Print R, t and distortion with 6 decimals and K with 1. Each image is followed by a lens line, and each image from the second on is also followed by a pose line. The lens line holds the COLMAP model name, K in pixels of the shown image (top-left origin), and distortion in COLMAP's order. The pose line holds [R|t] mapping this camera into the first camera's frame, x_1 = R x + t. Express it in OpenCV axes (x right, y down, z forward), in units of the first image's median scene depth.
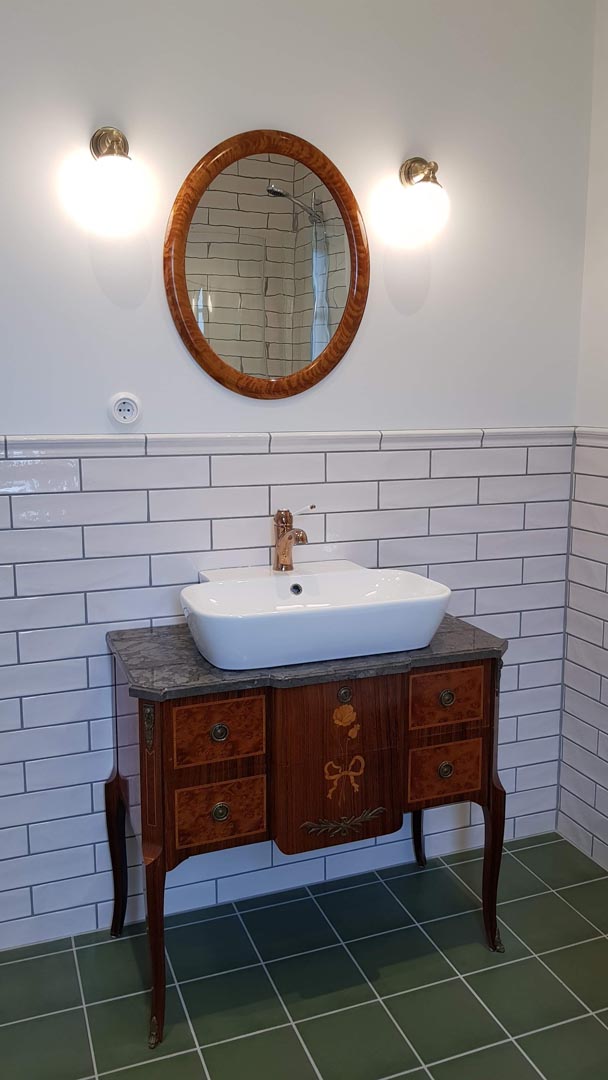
lens RADIAL K [[839.6, 0, 308.6], [0, 839.6, 532.5], [0, 0, 1]] dist [0.063275, -0.087475]
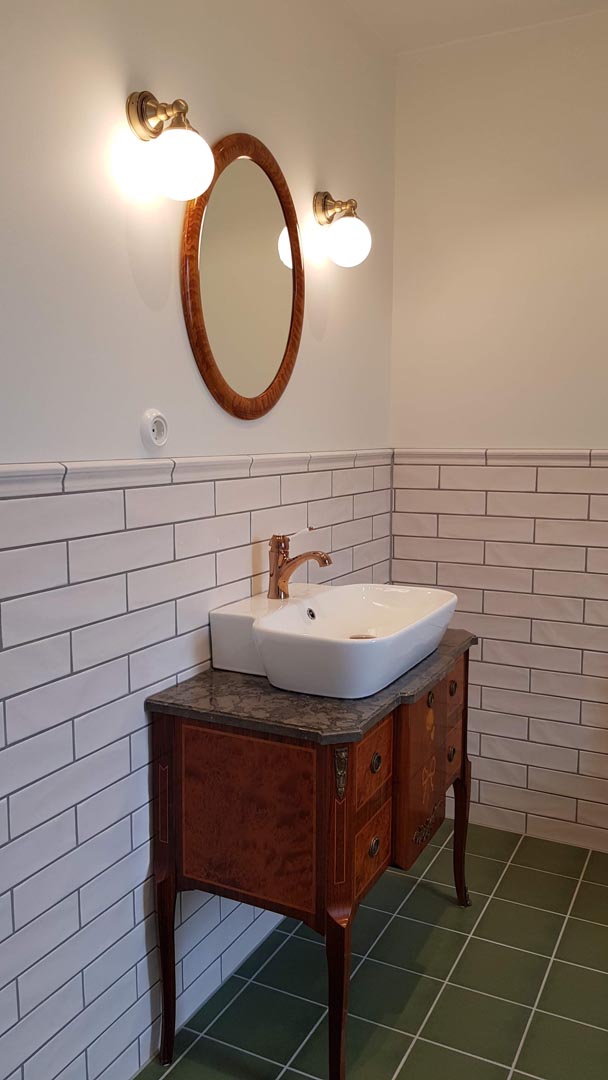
lens RADIAL K [[839.6, 0, 313.4], [0, 839.6, 545.0], [0, 0, 1]] dist [0.063275, -0.087475]
pose [[0.736915, -0.088369, 0.670185, -0.657323], [0.105378, 0.994316, 0.015237, -0.026699], [-0.667721, 0.059394, 0.742038, 0.268398]]
